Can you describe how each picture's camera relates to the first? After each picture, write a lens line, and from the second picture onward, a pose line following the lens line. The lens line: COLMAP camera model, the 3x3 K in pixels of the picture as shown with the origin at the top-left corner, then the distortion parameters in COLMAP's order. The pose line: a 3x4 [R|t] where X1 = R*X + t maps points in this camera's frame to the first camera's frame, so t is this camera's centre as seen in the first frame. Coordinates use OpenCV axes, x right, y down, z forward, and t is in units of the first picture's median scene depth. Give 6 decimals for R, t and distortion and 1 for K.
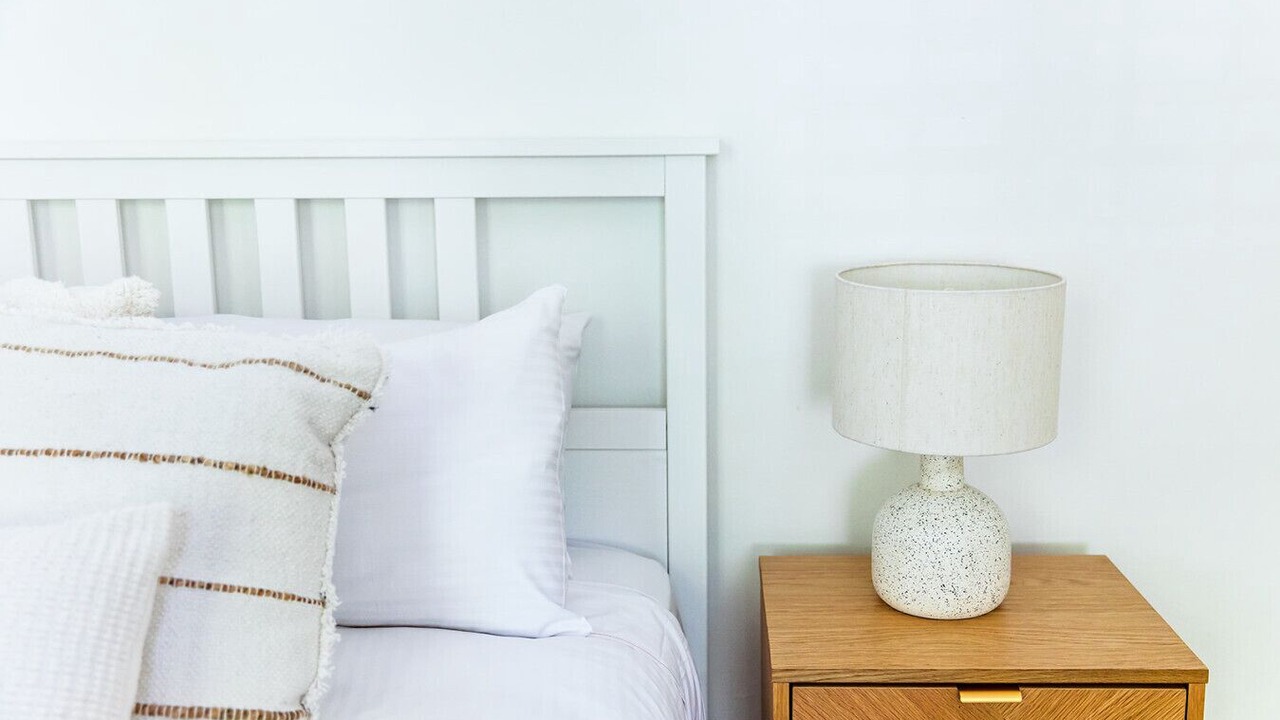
lens RADIAL K [[1285.4, 0, 640.0], [0, 1285.4, 360.0], [0, 0, 1]] dist [0.001089, 0.004367]
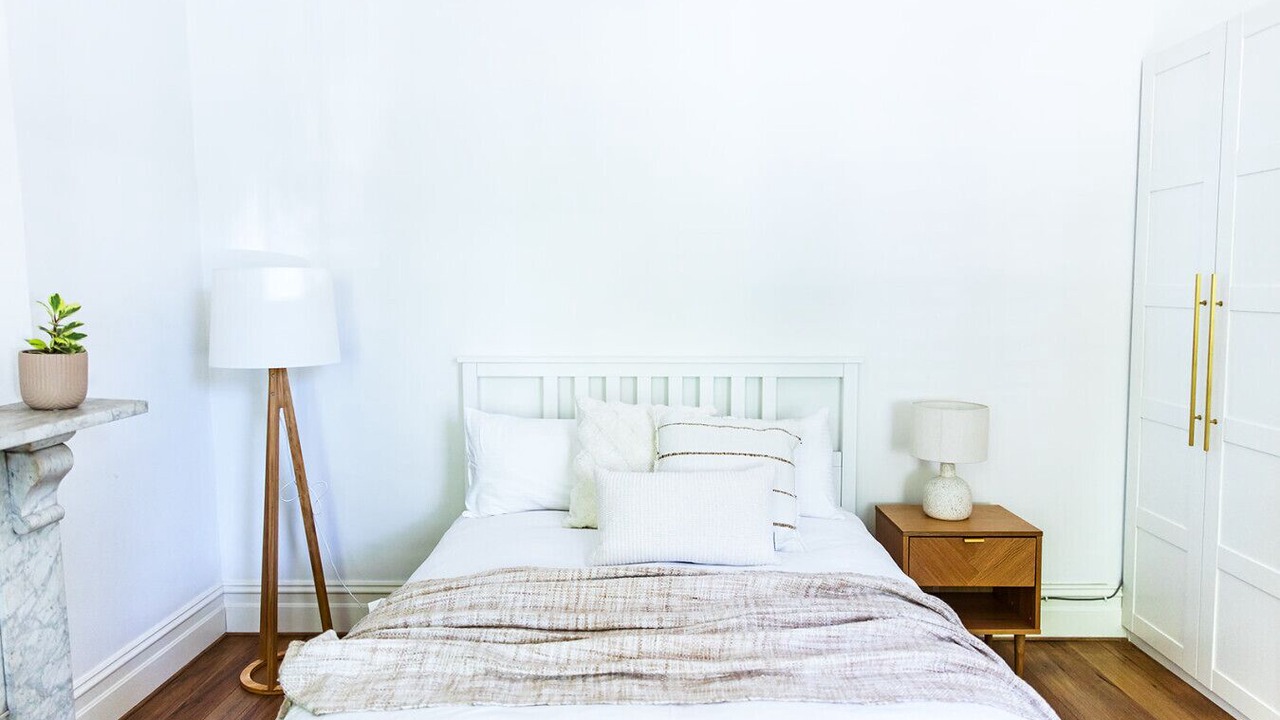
lens RADIAL K [[841.6, 0, 618.6], [0, 841.6, 354.7], [0, 0, 1]] dist [0.005506, 0.002998]
pose [[0.999946, 0.006329, 0.008183, -0.605837], [-0.005312, 0.992906, -0.118785, 0.060561], [-0.008876, 0.118735, 0.992886, -1.072576]]
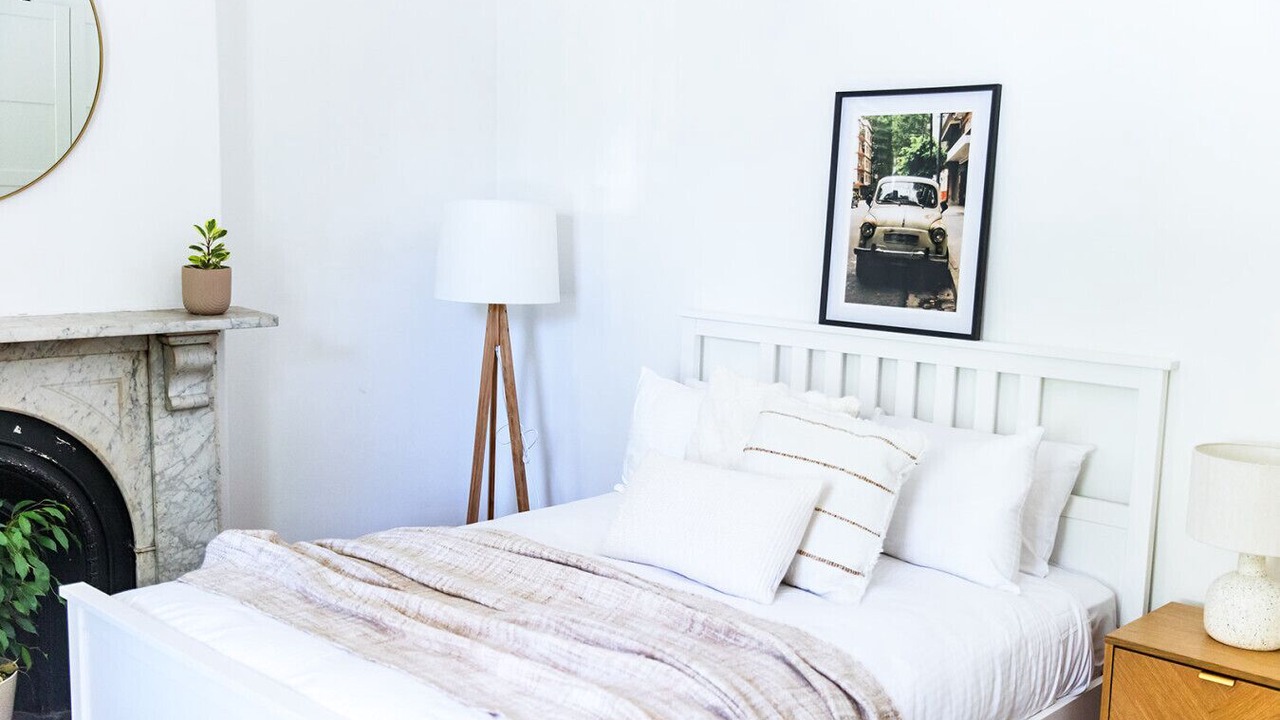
lens RADIAL K [[1210.2, 0, 642.3], [0, 1210.2, 340.8], [0, 0, 1]] dist [-0.001062, -0.005677]
pose [[0.741894, 0.102032, -0.662708, 0.755010], [-0.166267, 0.985480, -0.034406, -0.022296], [0.649575, 0.135712, 0.748087, -0.904242]]
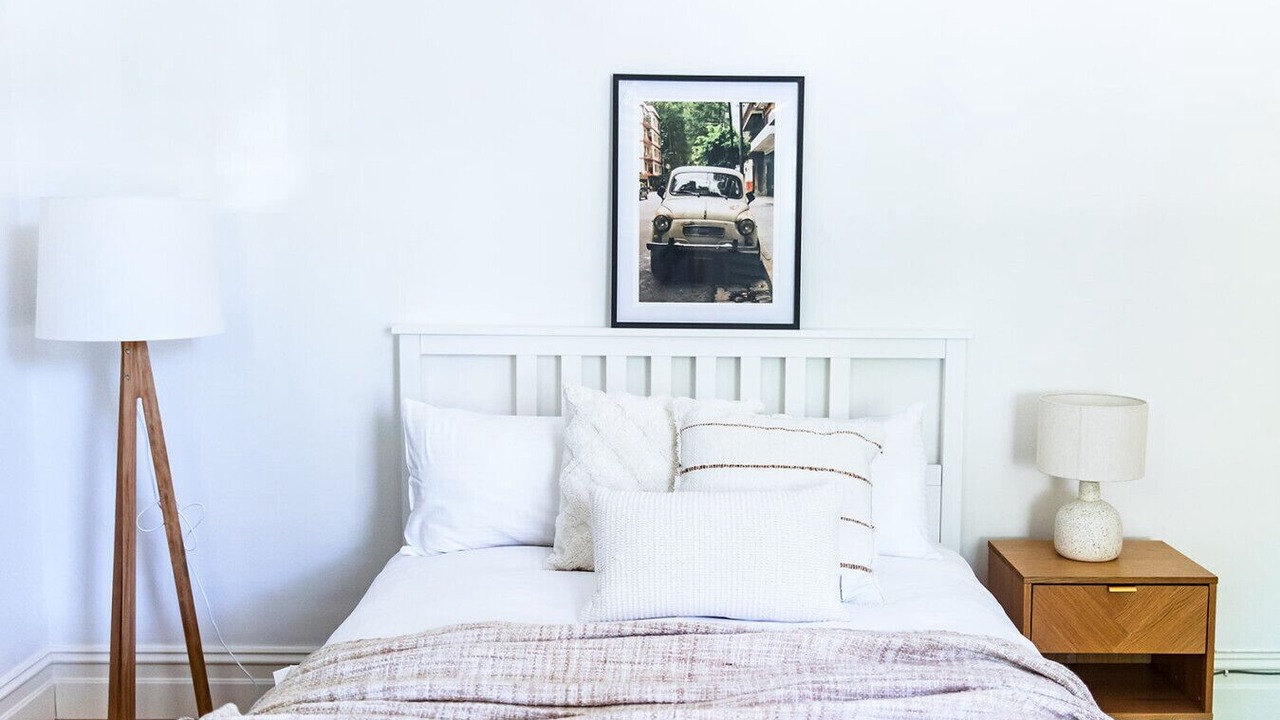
lens RADIAL K [[1290.3, 0, 650.4], [0, 1290.3, 357.4], [0, 0, 1]] dist [-0.005433, -0.004220]
pose [[0.999462, 0.012708, 0.030232, -0.611680], [-0.010020, 0.996119, -0.087446, 0.063971], [-0.031226, 0.087096, 0.995710, -1.223186]]
